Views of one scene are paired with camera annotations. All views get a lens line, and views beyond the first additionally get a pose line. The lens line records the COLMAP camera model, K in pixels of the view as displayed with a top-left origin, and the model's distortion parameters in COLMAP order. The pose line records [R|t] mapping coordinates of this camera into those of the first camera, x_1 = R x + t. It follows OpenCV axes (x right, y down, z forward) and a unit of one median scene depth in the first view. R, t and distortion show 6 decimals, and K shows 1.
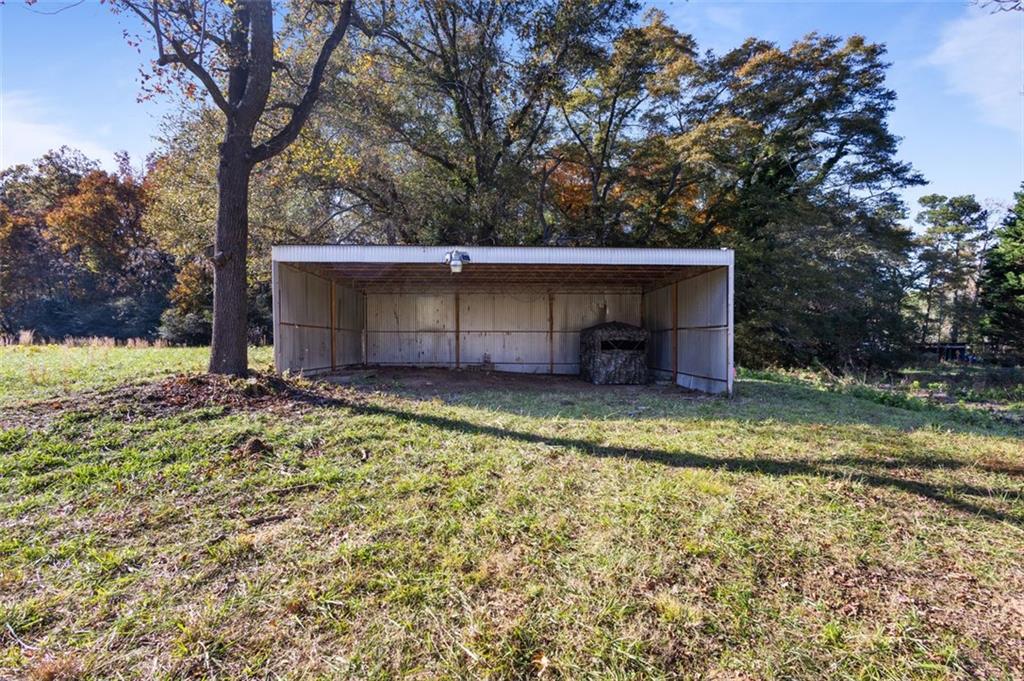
lens RADIAL K [[470.9, 0, 512.0], [0, 470.9, 340.5], [0, 0, 1]] dist [0.000906, 0.000088]
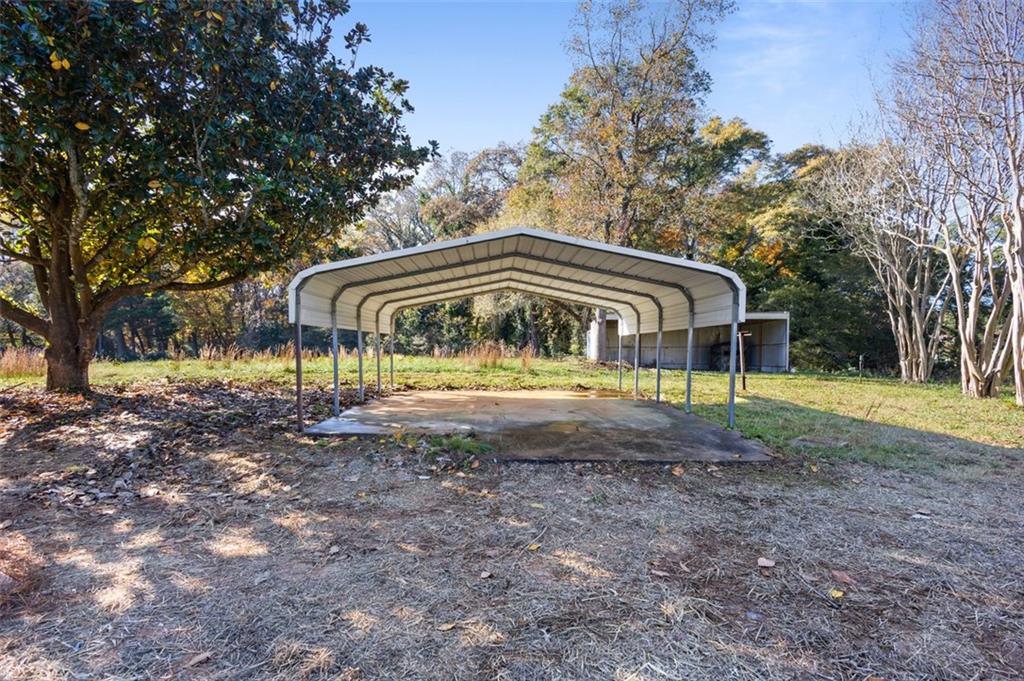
lens RADIAL K [[477.1, 0, 516.9], [0, 477.1, 370.2], [0, 0, 1]] dist [-0.000527, -0.000168]
pose [[0.995569, -0.000624, -0.094030, -0.272238], [0.003442, 0.999550, 0.029806, 0.009061], [0.093969, -0.029997, 0.995123, -0.621050]]
